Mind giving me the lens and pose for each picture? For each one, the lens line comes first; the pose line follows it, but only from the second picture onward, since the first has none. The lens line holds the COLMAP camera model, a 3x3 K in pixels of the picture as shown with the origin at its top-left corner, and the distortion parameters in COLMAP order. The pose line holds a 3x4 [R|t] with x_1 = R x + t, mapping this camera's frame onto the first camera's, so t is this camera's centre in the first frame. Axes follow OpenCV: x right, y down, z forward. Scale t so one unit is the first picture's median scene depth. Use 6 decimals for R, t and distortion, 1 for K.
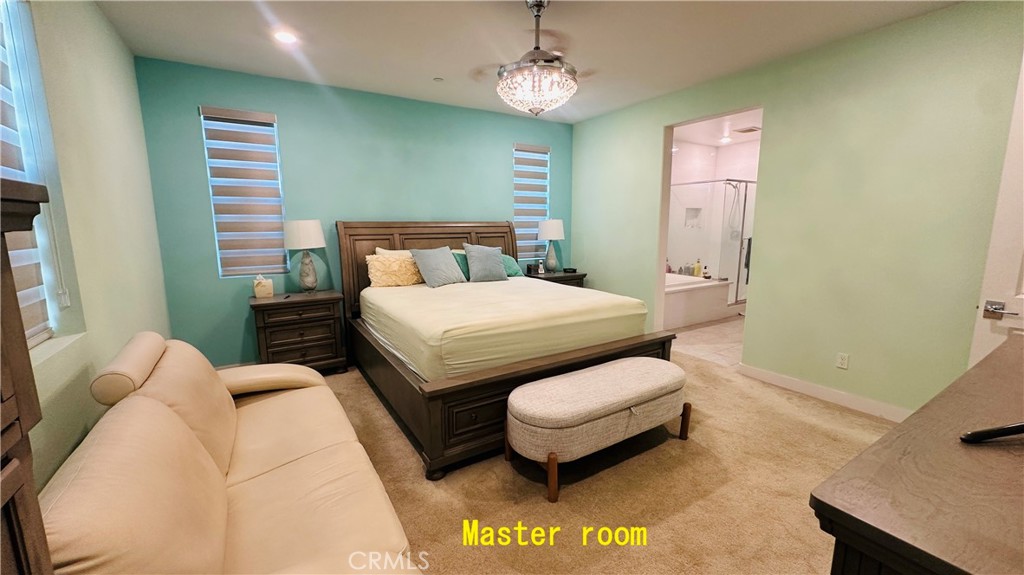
lens RADIAL K [[408.2, 0, 516.0], [0, 408.2, 287.2], [0, 0, 1]] dist [0.002486, -0.000034]
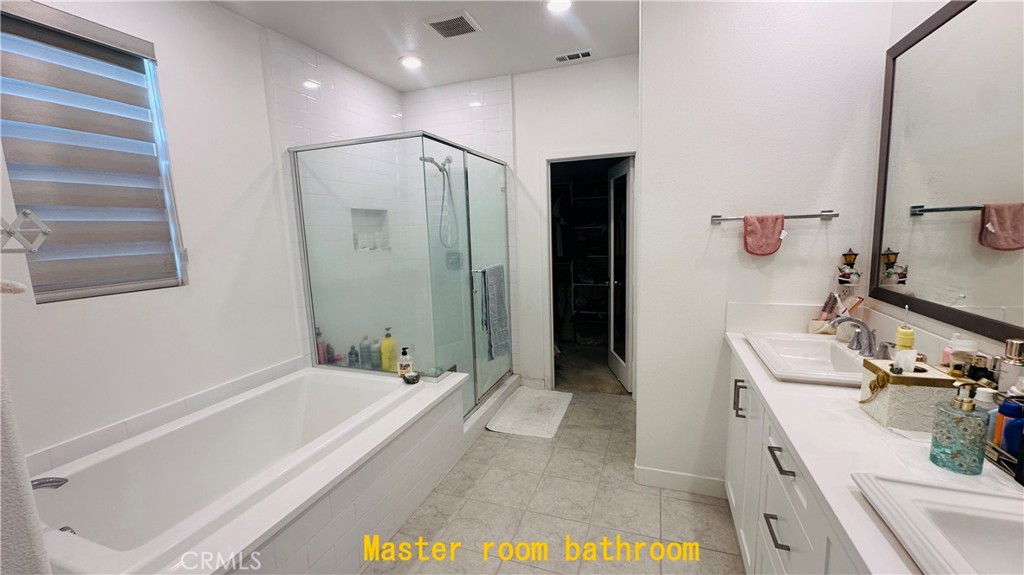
lens RADIAL K [[408.2, 0, 513.2], [0, 408.2, 287.7], [0, 0, 1]] dist [0.002486, -0.000034]
pose [[0.790748, -0.114572, 0.601325, 0.299076], [0.124839, 0.991867, 0.024819, -0.103683], [-0.599277, 0.055443, 0.798619, 0.580773]]
